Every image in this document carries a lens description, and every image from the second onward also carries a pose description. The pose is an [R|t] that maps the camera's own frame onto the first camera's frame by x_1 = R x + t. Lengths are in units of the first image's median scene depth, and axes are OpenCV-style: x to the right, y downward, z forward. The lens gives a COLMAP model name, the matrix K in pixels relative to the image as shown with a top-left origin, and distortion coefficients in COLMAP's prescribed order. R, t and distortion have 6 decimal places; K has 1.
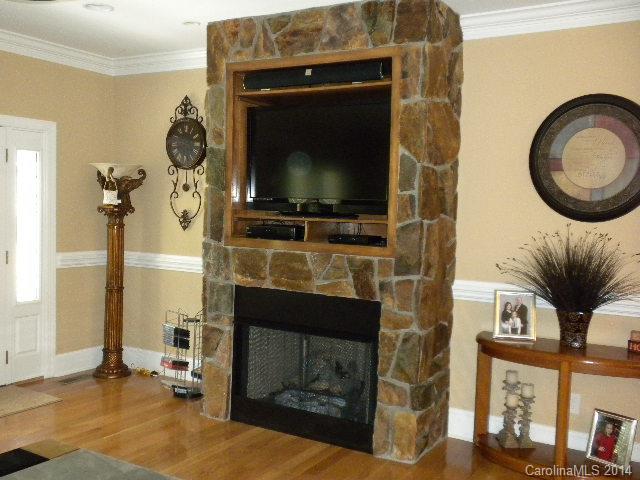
lens RADIAL K [[663.2, 0, 319.4], [0, 663.2, 242.6], [0, 0, 1]] dist [0.054991, 0.000000]
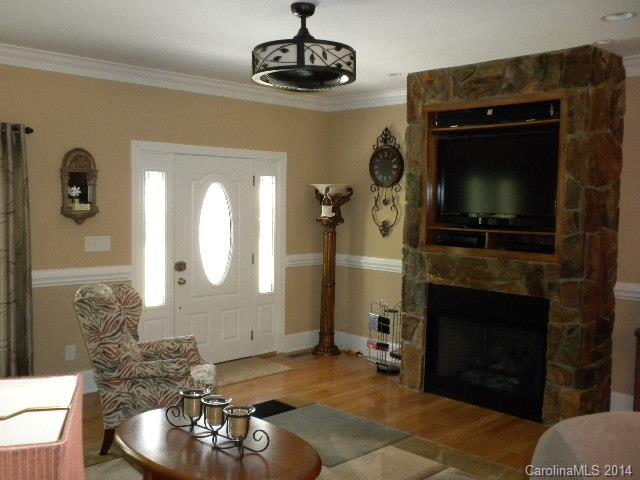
lens RADIAL K [[663.2, 0, 358.7], [0, 663.2, 248.2], [0, 0, 1]] dist [0.054991, 0.000000]
pose [[0.979971, 0.006362, -0.199040, -0.007052], [-0.003836, 0.999907, 0.013075, -0.017517], [0.199104, -0.012050, 0.979904, -0.246555]]
